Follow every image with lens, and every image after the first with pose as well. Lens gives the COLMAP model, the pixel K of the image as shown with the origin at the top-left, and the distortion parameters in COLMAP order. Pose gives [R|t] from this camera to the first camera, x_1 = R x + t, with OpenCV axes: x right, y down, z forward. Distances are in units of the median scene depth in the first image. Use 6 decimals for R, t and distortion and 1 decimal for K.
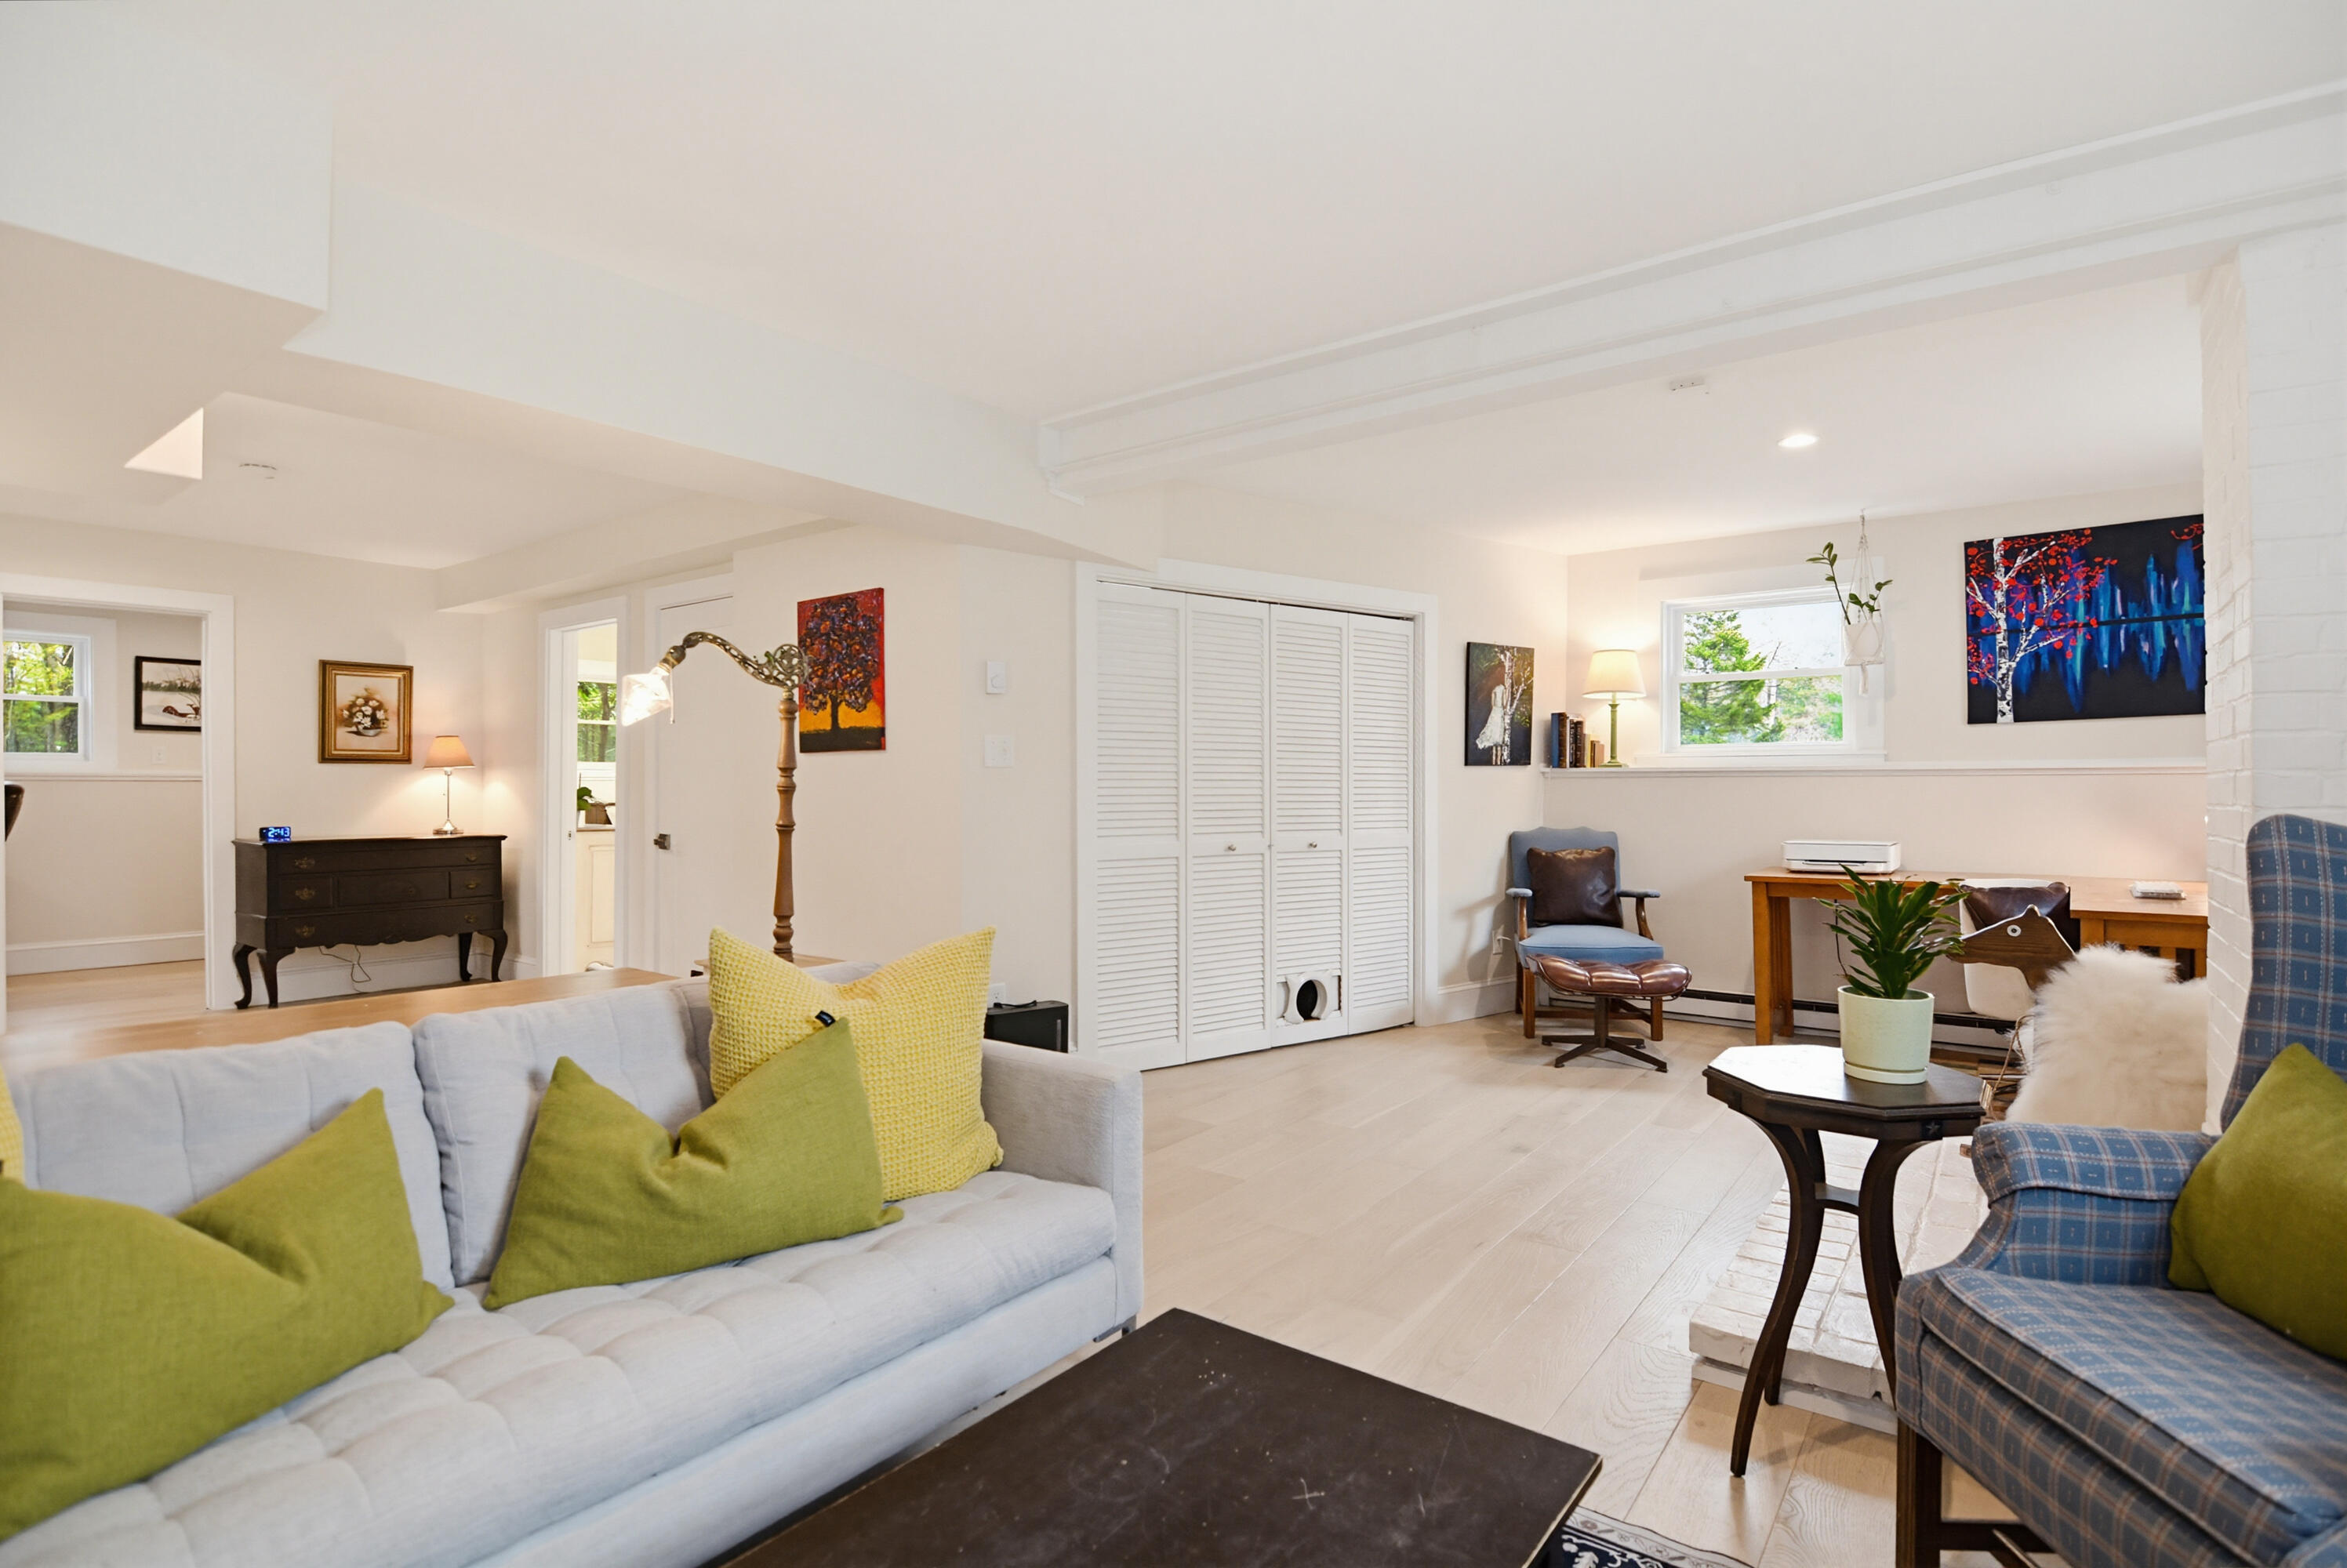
lens RADIAL K [[1139.1, 0, 1173.5], [0, 1139.1, 784.0], [0, 0, 1]] dist [-0.001794, -0.016447]
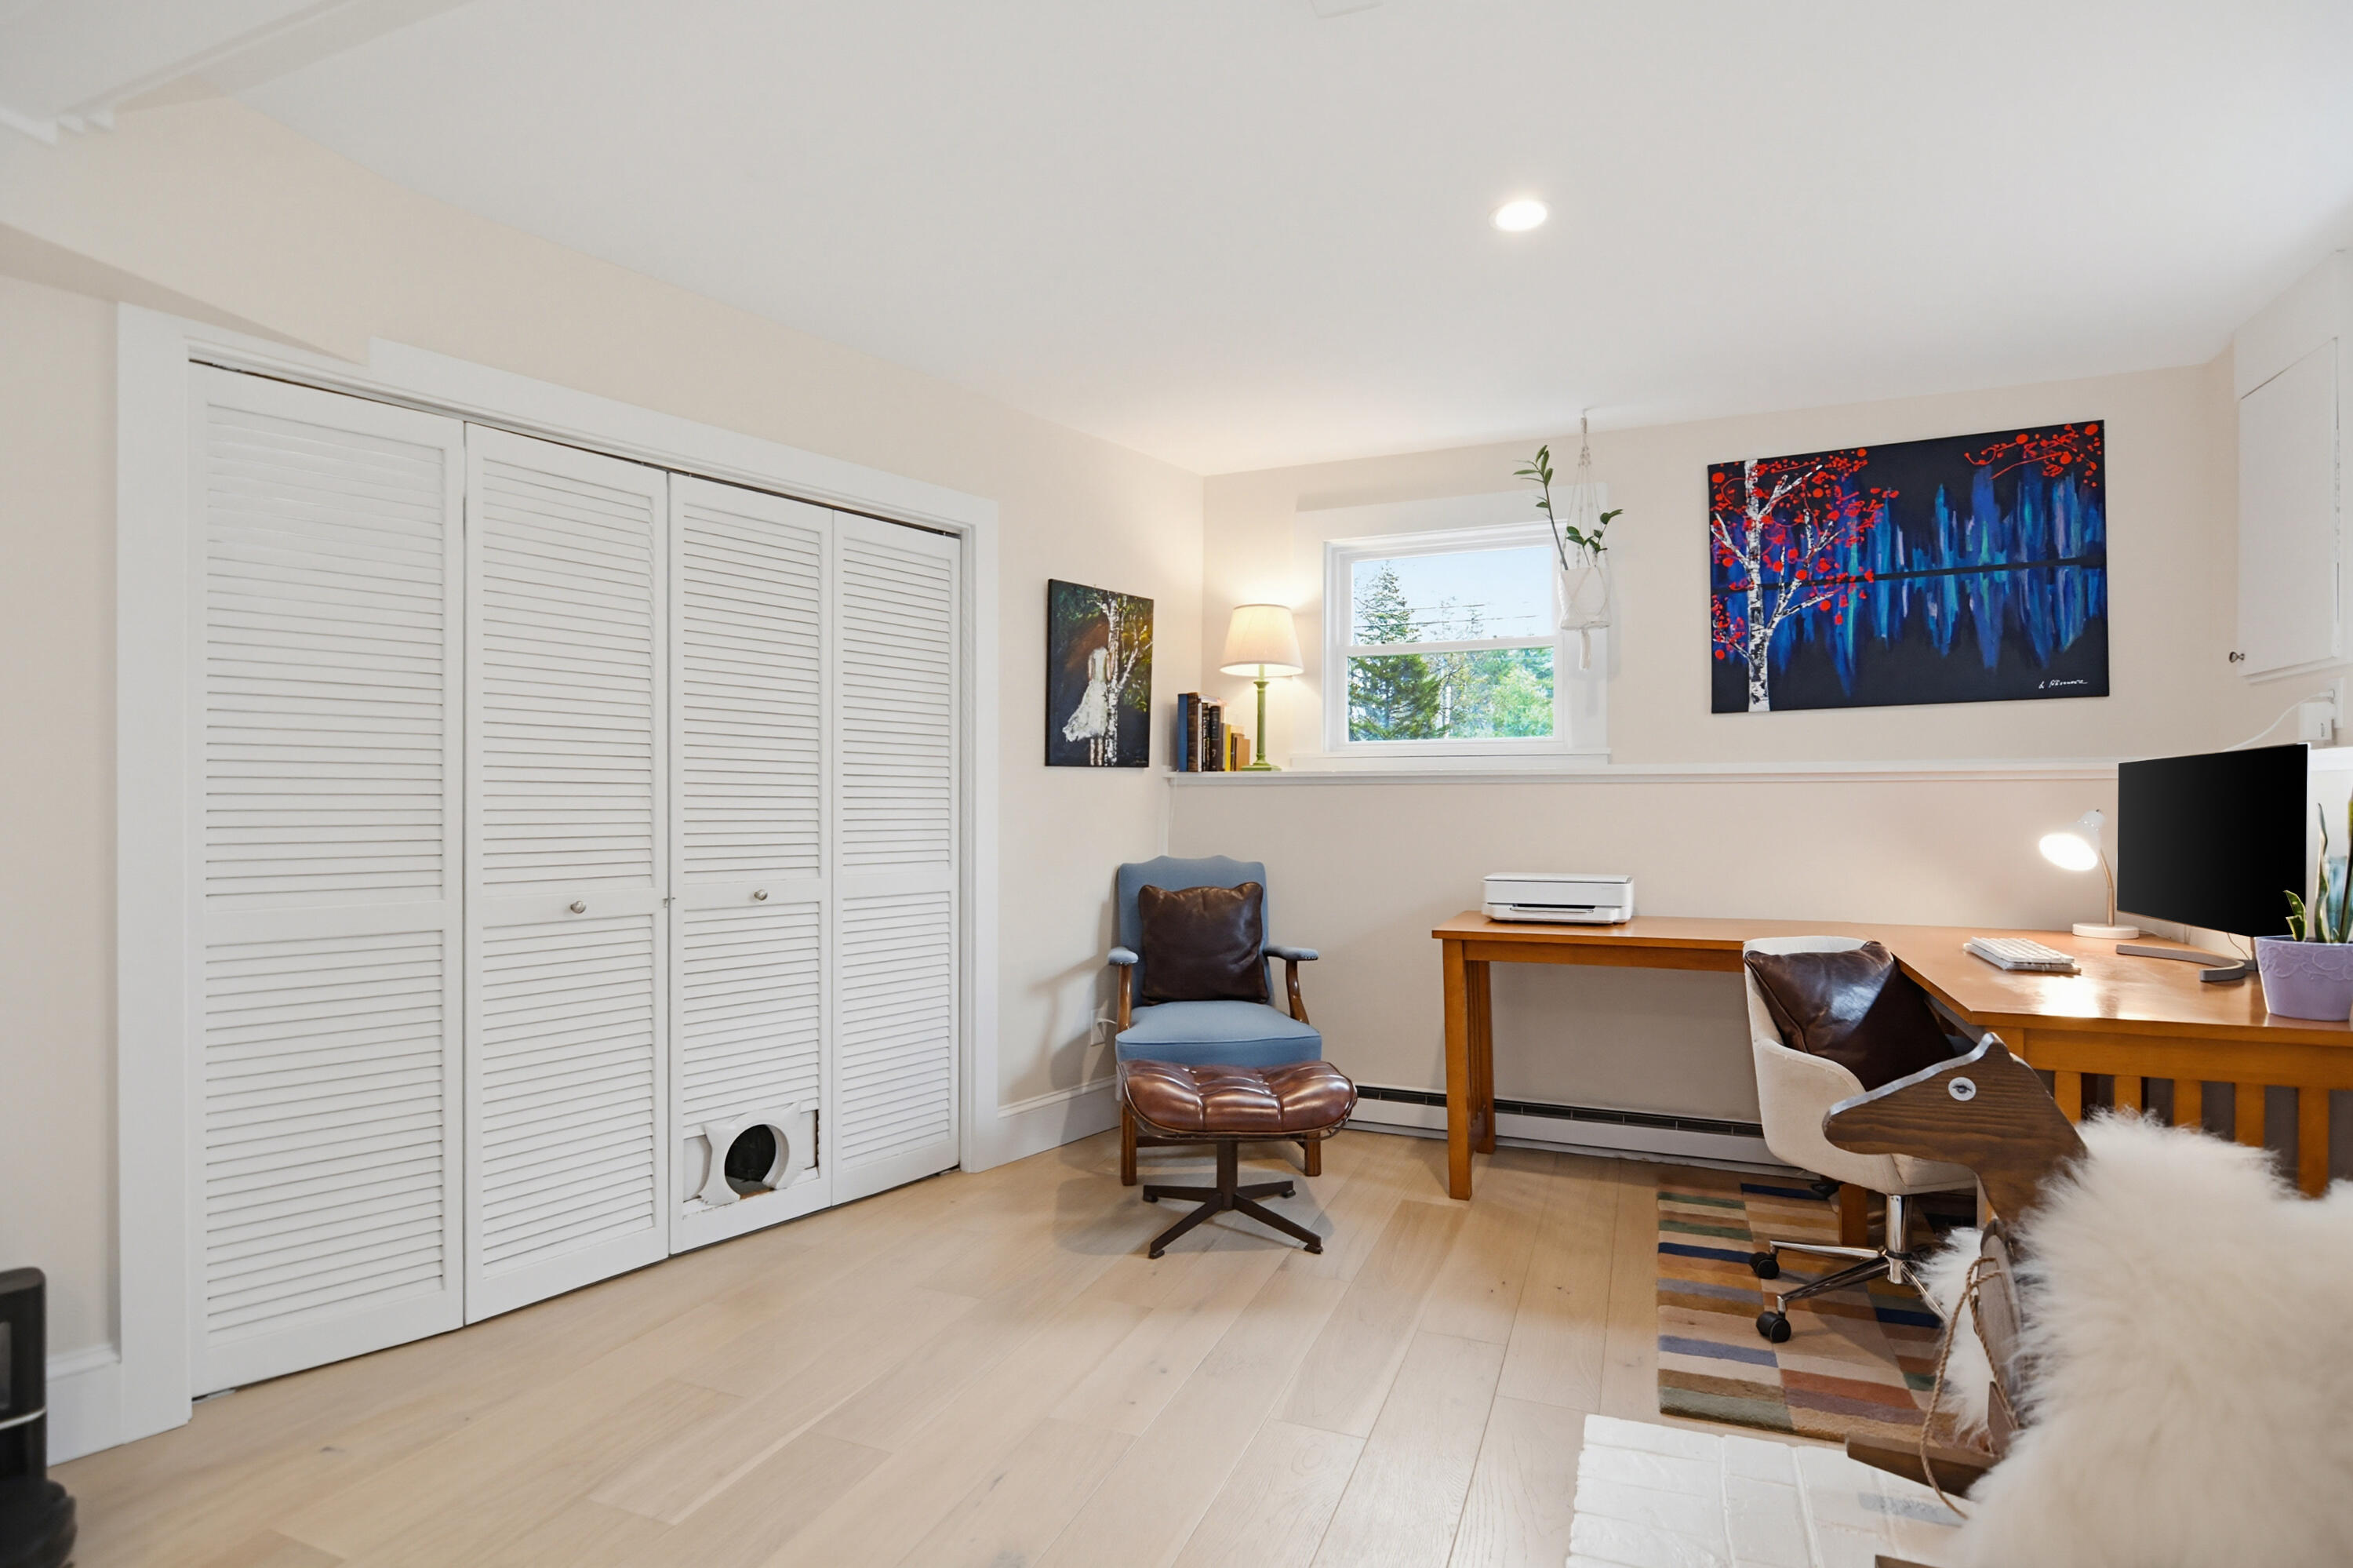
lens RADIAL K [[1142.1, 0, 1176.5], [0, 1142.1, 784.0], [0, 0, 1]] dist [-0.001794, -0.016447]
pose [[0.968018, 0.006255, 0.250804, 0.182505], [-0.002479, 0.999879, -0.015371, 0.005015], [-0.250870, 0.014258, 0.967916, 0.377312]]
